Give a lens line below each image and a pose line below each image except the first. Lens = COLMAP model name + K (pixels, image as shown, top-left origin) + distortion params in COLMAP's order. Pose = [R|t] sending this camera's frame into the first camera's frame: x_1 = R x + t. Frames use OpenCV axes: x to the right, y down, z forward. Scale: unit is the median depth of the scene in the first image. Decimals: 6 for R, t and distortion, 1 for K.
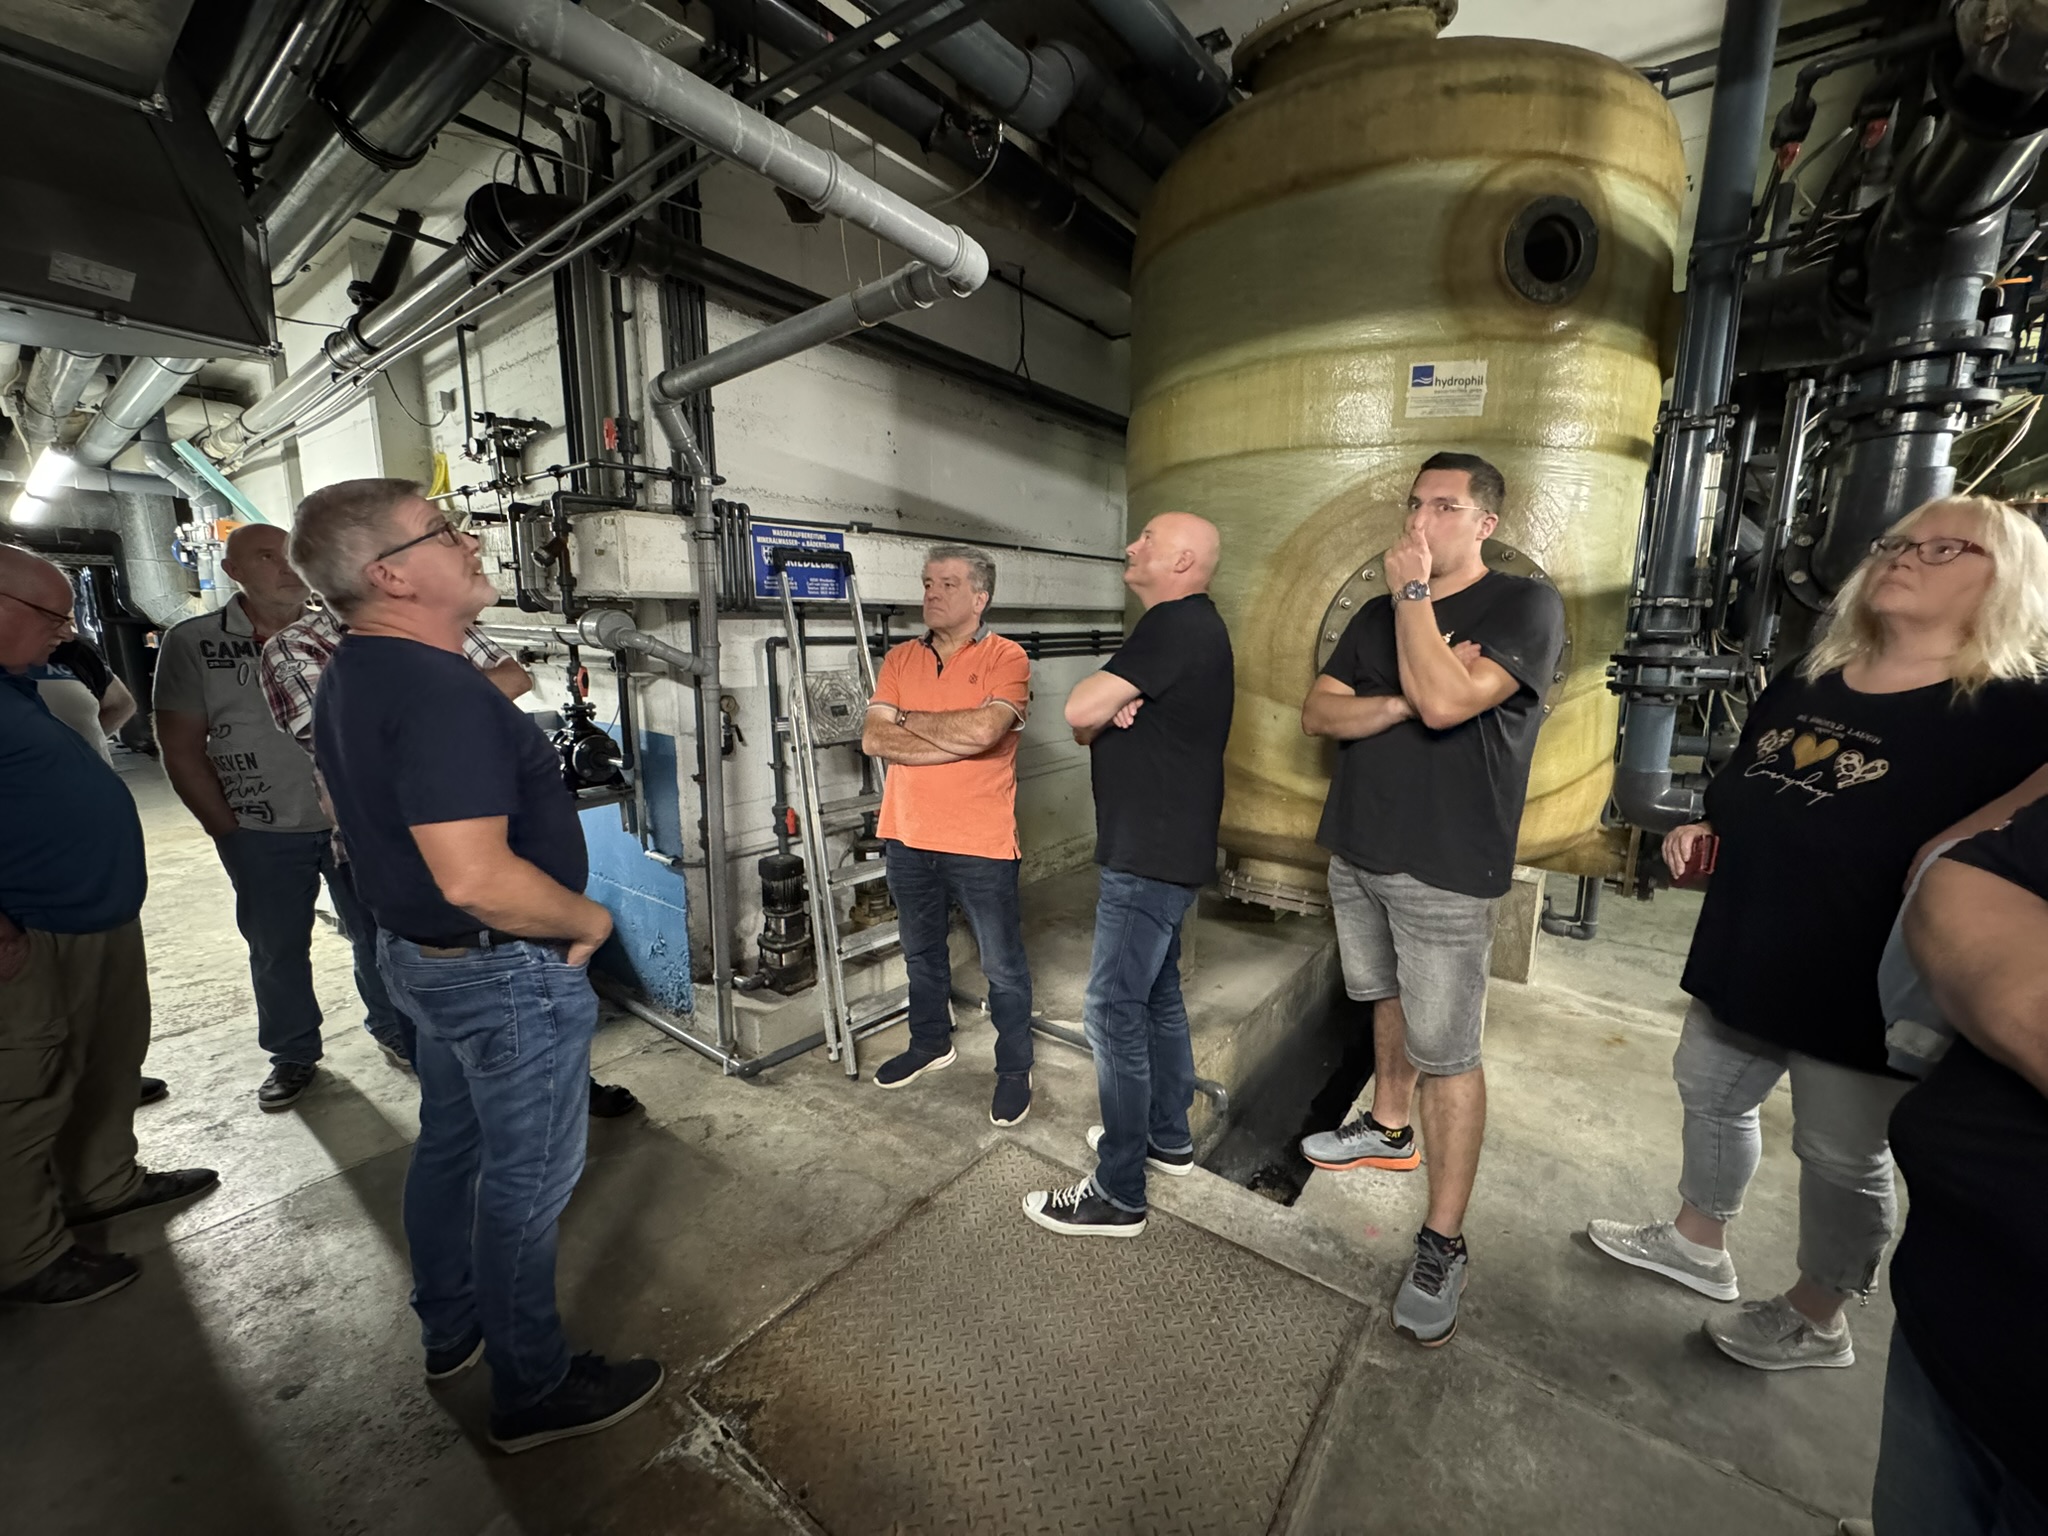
lens RADIAL K [[816.1, 0, 1022.3], [0, 816.1, 756.4], [0, 0, 1]] dist [-0.001254, 0.000269]
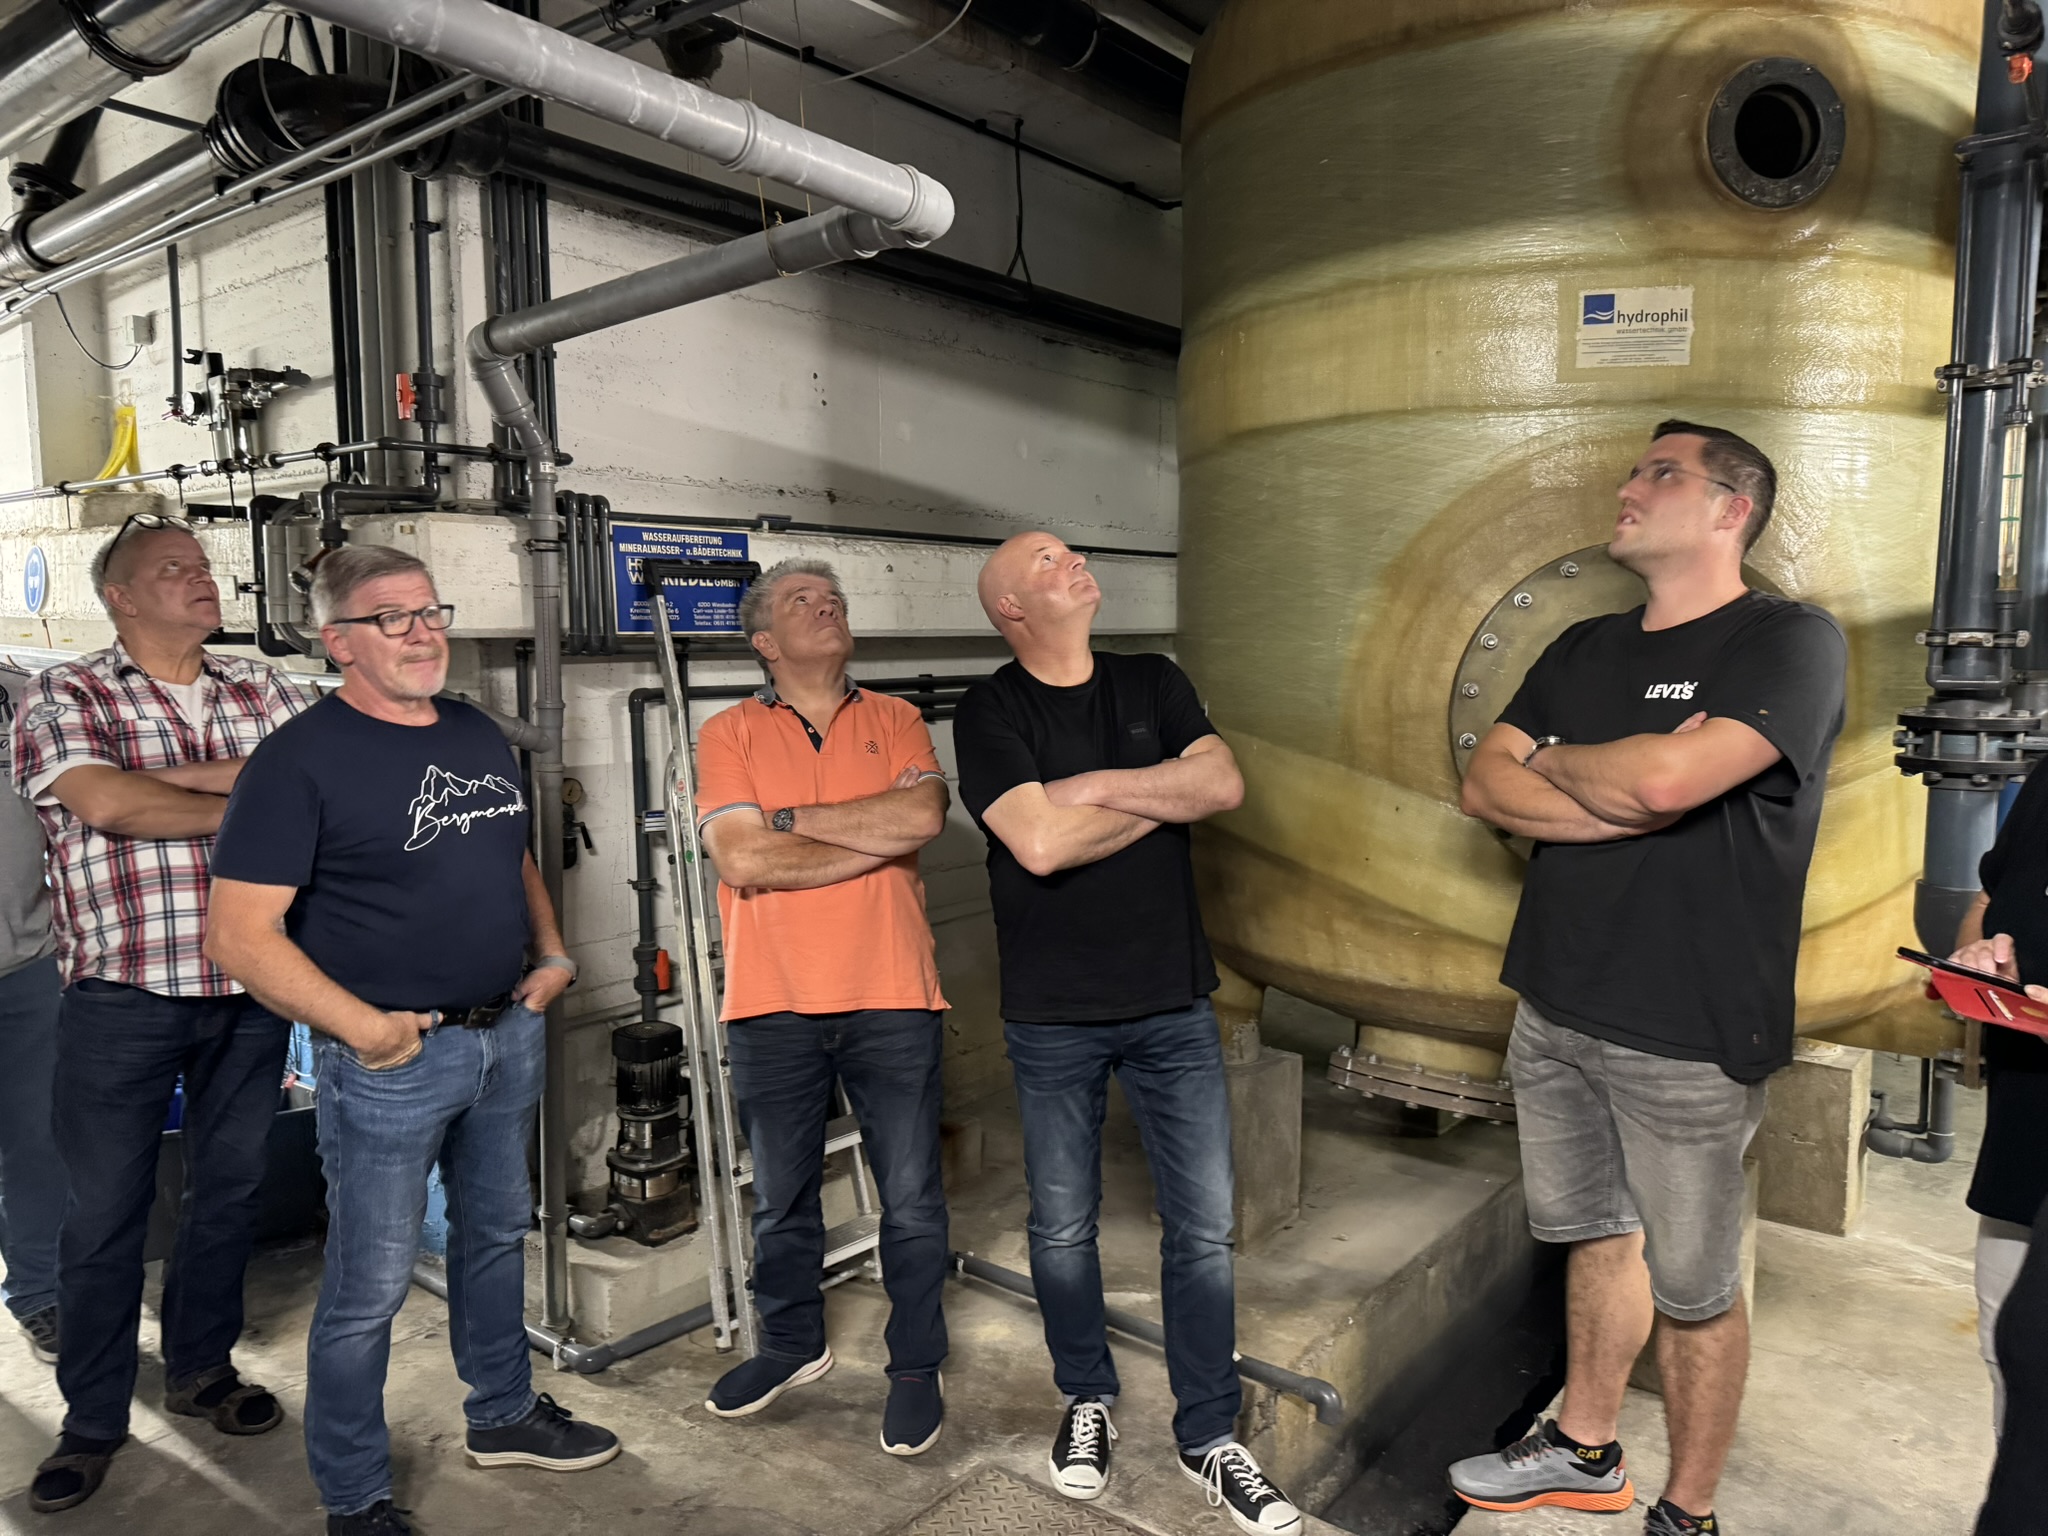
lens RADIAL K [[1445.7, 0, 1021.0], [0, 1445.7, 773.2], [0, 0, 1]] dist [0.033715, -0.027964]
pose [[0.999872, -0.004954, -0.015203, 0.022389], [0.004020, 0.998140, -0.060833, -0.006688], [0.015476, 0.060764, 0.998032, -0.175161]]
